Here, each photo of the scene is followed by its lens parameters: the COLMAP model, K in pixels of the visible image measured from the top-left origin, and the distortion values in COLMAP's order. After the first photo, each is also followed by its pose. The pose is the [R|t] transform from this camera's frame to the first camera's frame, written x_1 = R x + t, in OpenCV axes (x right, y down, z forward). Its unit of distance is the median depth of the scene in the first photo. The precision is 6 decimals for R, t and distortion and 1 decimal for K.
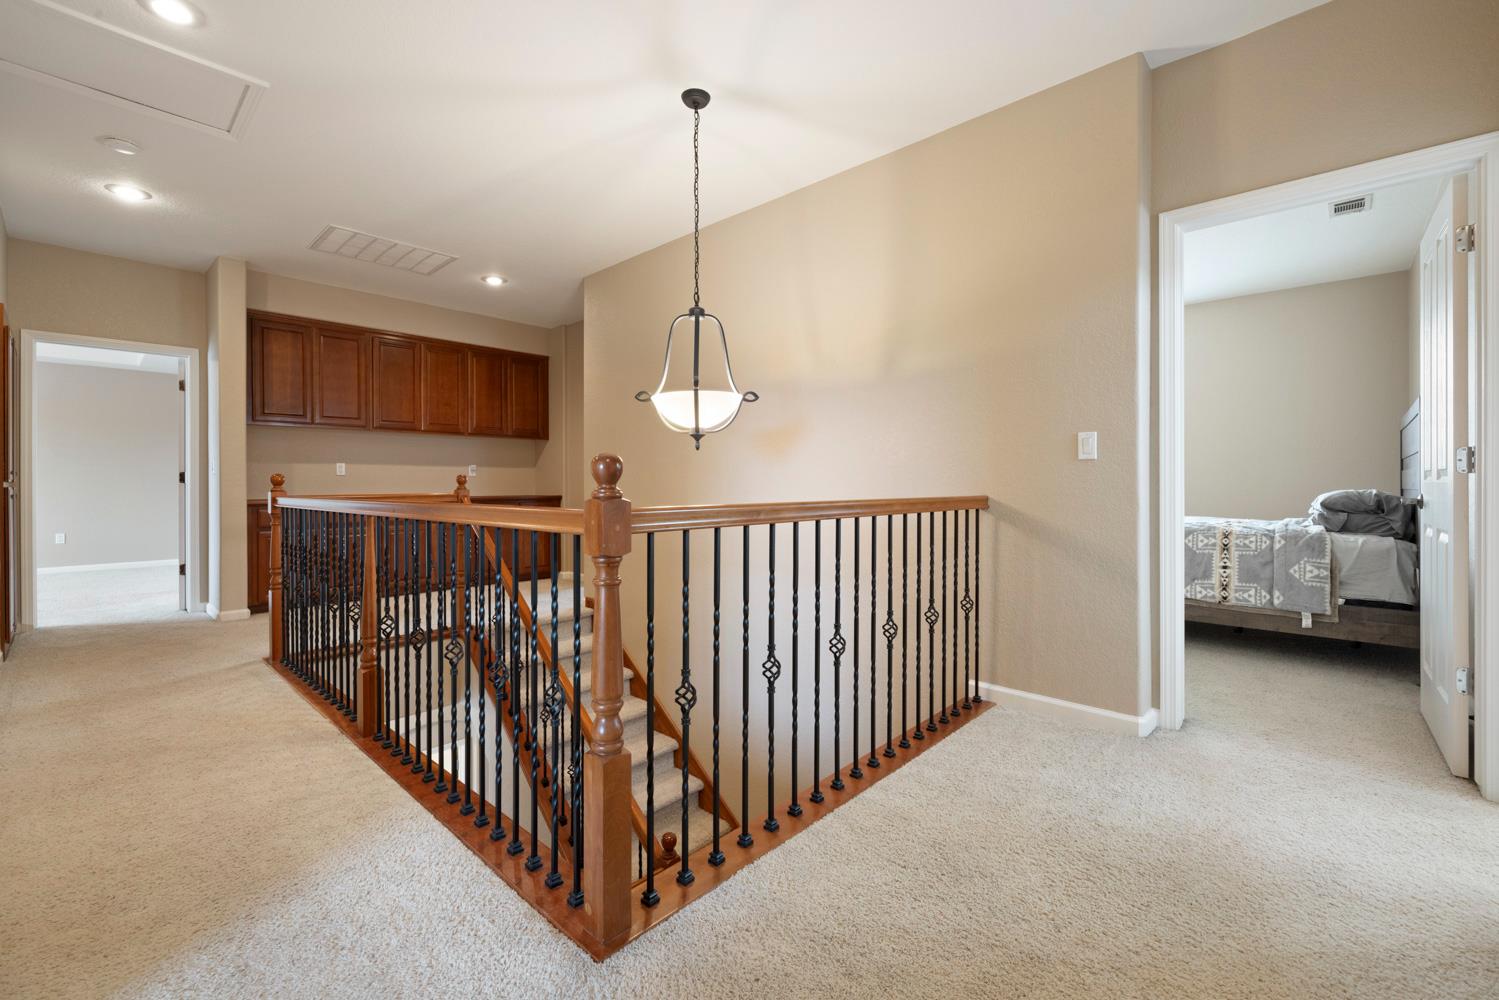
lens RADIAL K [[641.0, 0, 748.3], [0, 641.0, 491.6], [0, 0, 1]] dist [0.005678, -0.001218]
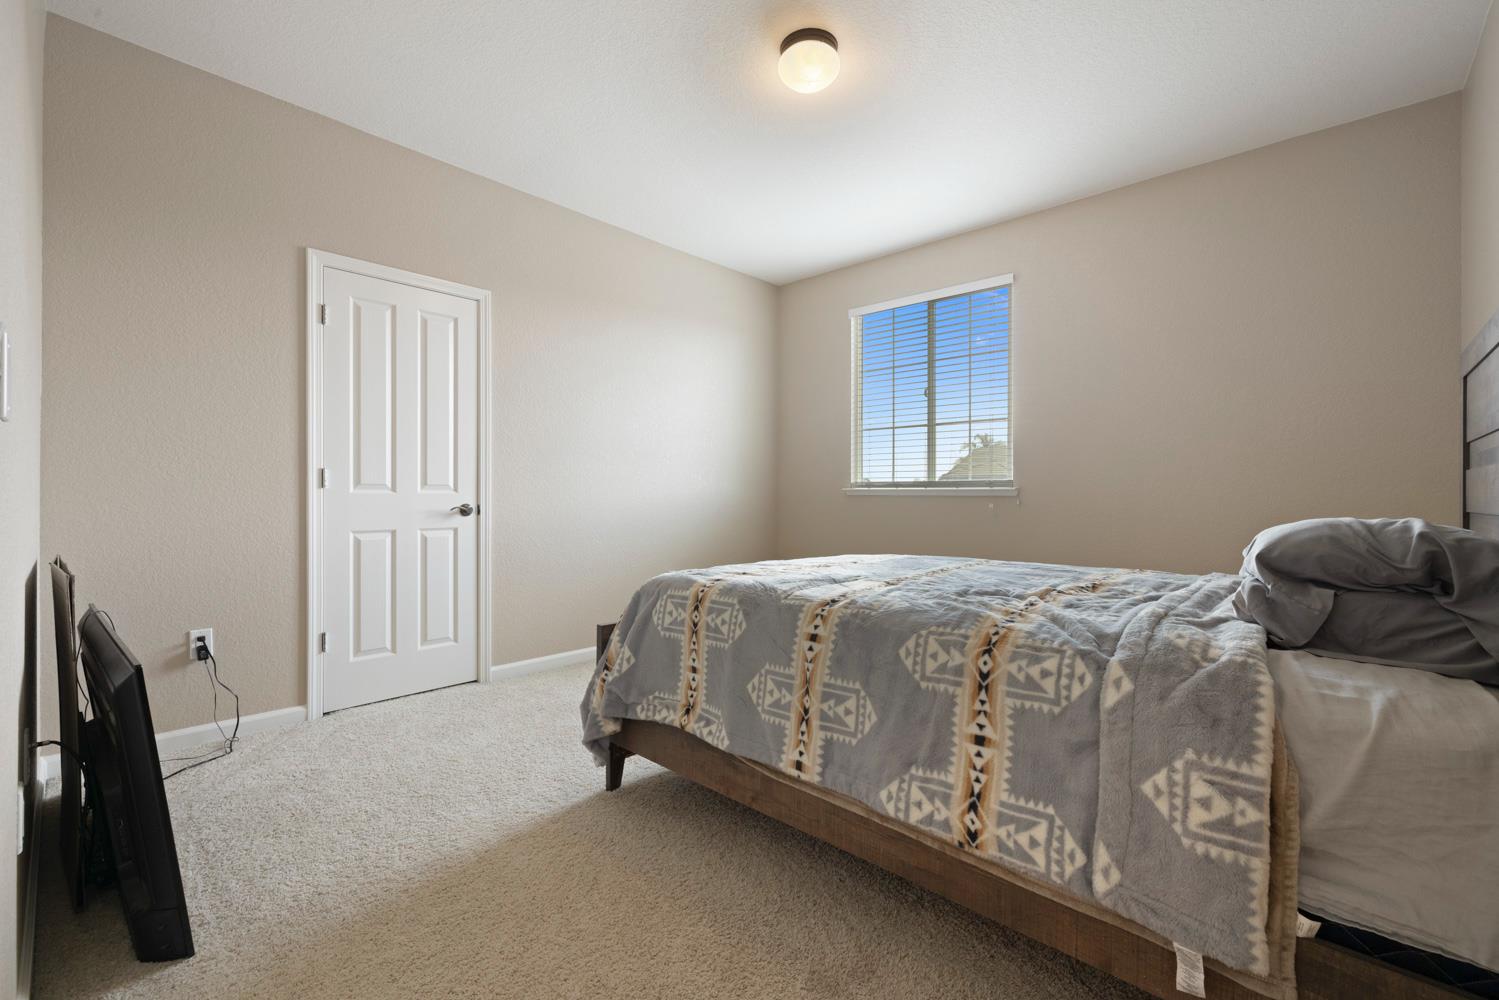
lens RADIAL K [[641.0, 0, 748.8], [0, 641.0, 506.5], [0, 0, 1]] dist [0.005678, -0.001218]
pose [[0.999983, 0.005183, 0.002778, 0.632836], [-0.005195, 0.999978, 0.004238, -0.008813], [-0.002756, -0.004253, 0.999987, 0.674418]]
